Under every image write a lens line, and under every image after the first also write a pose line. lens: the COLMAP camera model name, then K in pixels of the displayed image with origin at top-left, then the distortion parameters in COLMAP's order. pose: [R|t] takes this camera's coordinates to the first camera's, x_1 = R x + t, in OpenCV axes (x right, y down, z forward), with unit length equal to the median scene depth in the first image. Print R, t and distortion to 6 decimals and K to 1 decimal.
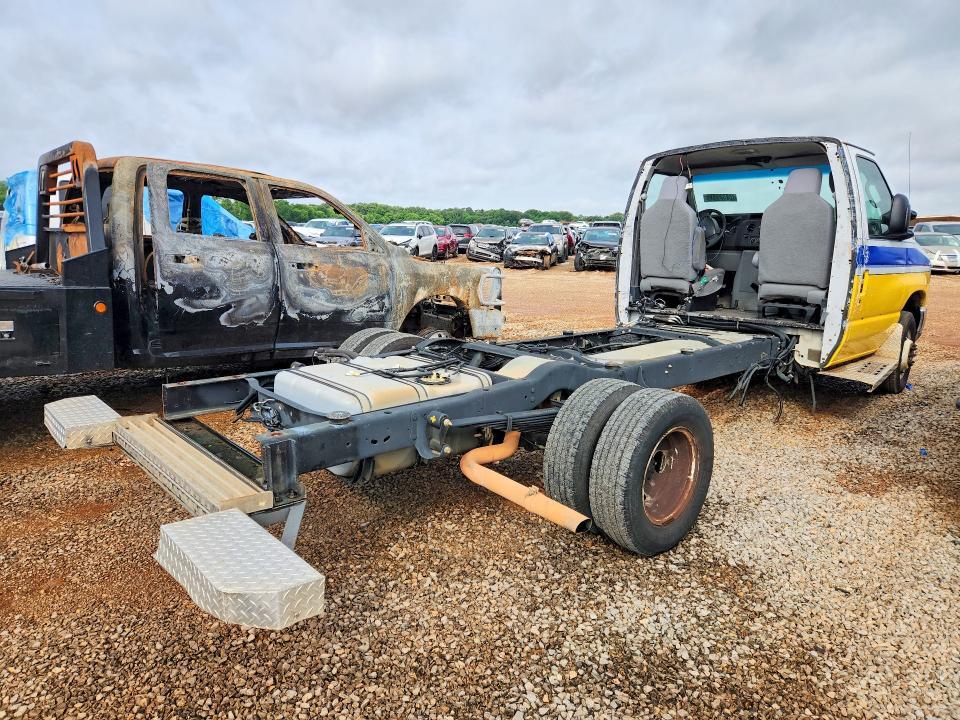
lens RADIAL K [[615.4, 0, 480.0], [0, 615.4, 360.0], [0, 0, 1]] dist [0.107145, -0.000561]
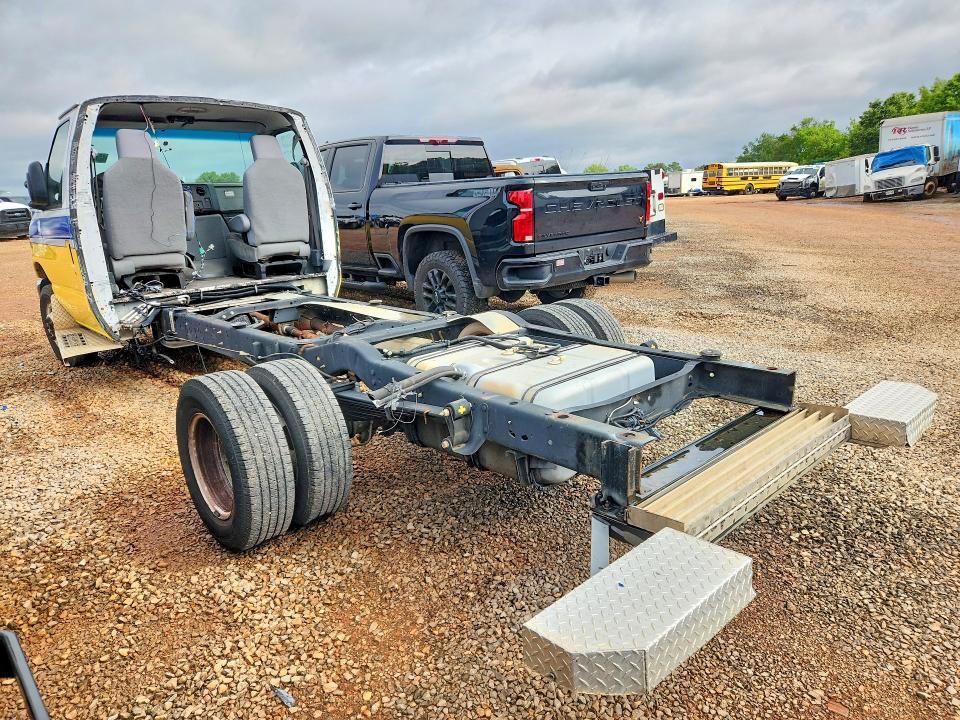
lens RADIAL K [[667.8, 0, 480.0], [0, 667.8, 360.0], [0, 0, 1]] dist [-0.003518, -0.002751]
pose [[0.012273, -0.267397, 0.963508, -0.604132], [0.232378, 0.937962, 0.257347, -0.134168], [-0.972548, 0.220740, 0.073649, 0.581868]]
